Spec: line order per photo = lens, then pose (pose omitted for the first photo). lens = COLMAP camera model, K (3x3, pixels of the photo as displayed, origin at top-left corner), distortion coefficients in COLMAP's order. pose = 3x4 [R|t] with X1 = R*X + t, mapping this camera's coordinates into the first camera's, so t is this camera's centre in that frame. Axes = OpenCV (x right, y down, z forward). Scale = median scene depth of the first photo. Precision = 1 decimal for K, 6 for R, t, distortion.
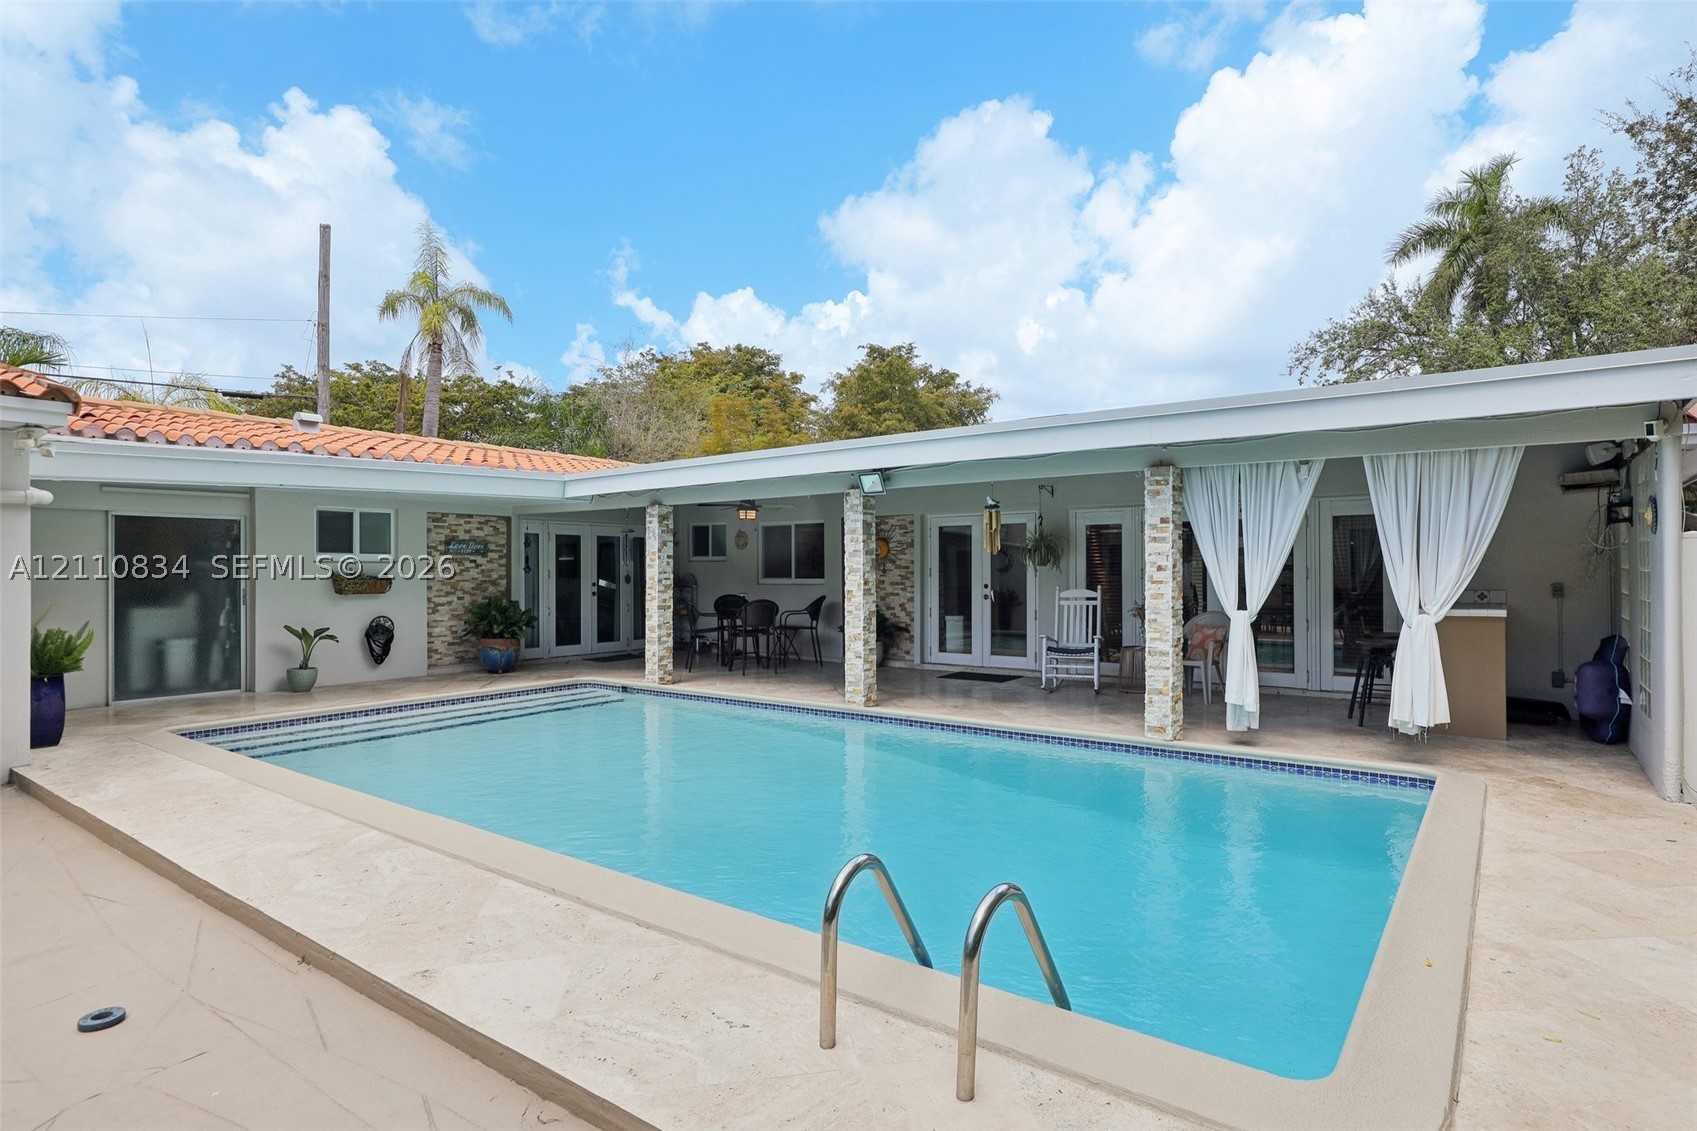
lens RADIAL K [[898.1, 0, 850.6], [0, 898.1, 563.9], [0, 0, 1]] dist [-0.001977, -0.000908]
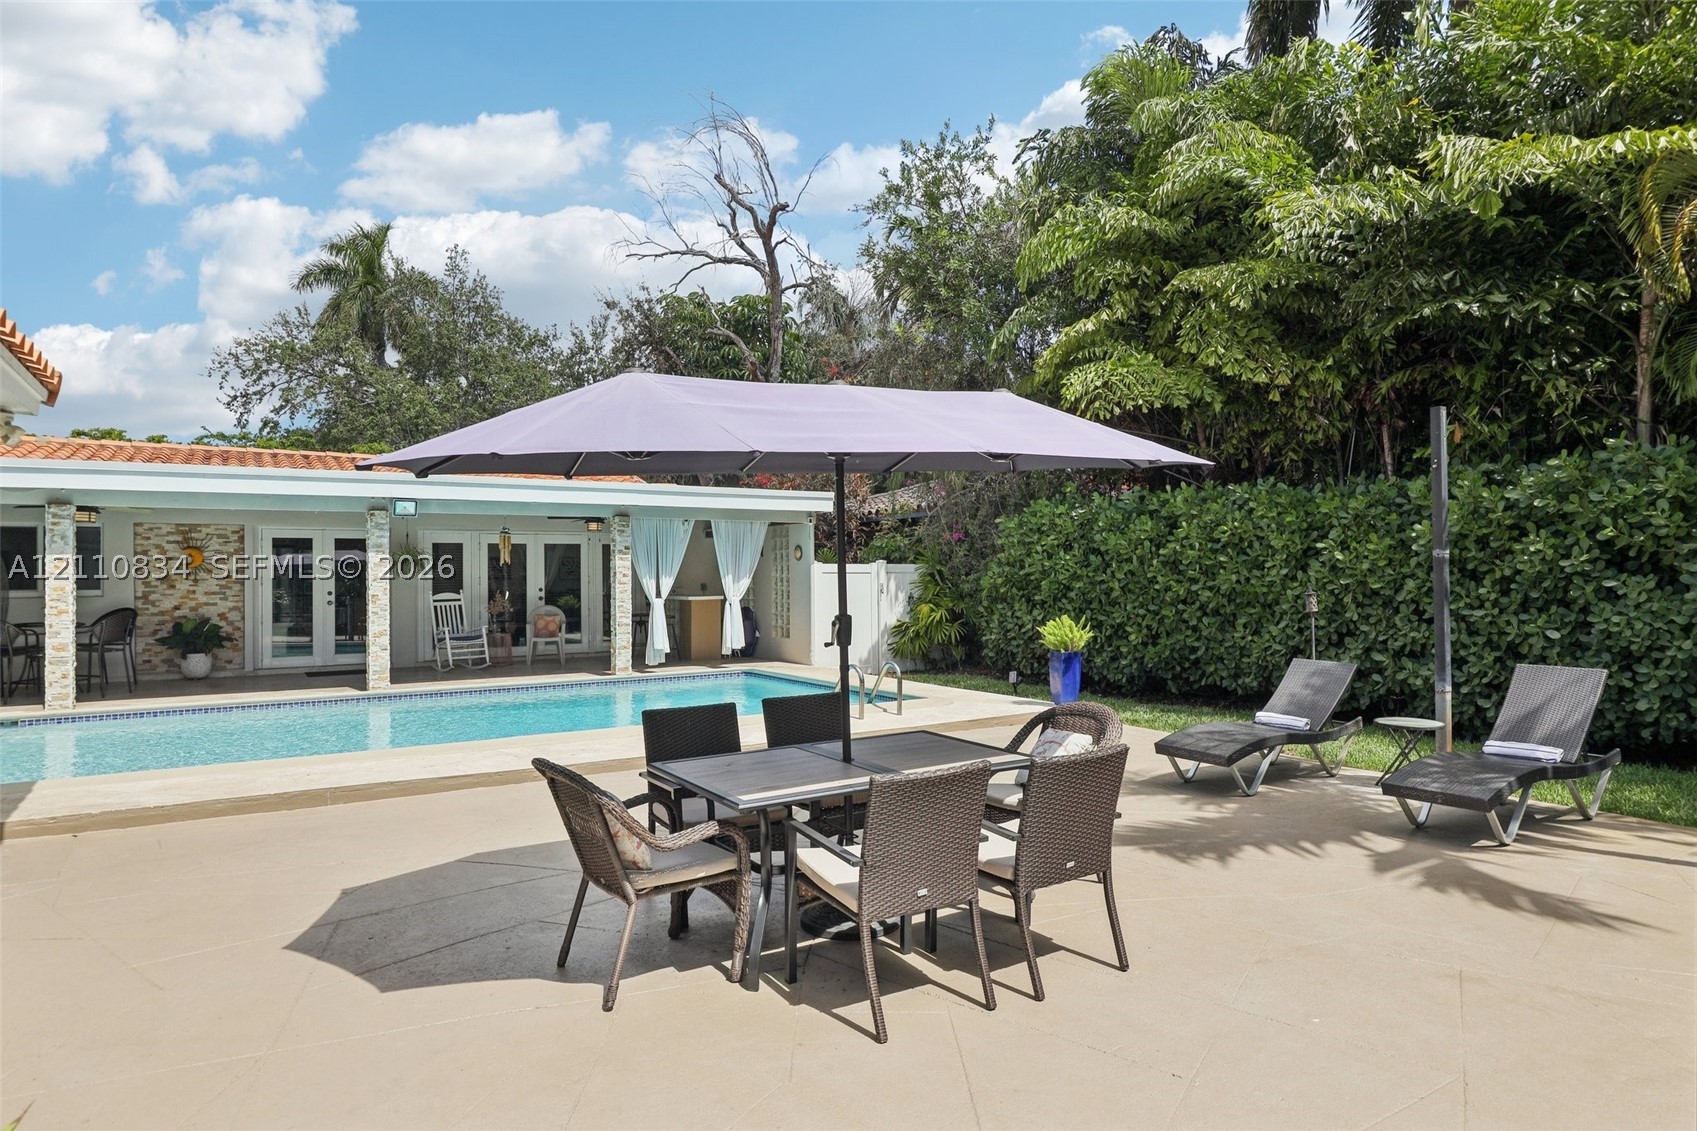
lens RADIAL K [[1159.3, 0, 850.2], [0, 1159.3, 569.3], [0, 0, 1]] dist [-0.001346, -0.000290]
pose [[0.329333, 0.010258, 0.944158, -1.009802], [0.001962, 0.999931, -0.011548, 0.012707], [-0.944212, 0.005656, 0.329291, -0.091658]]
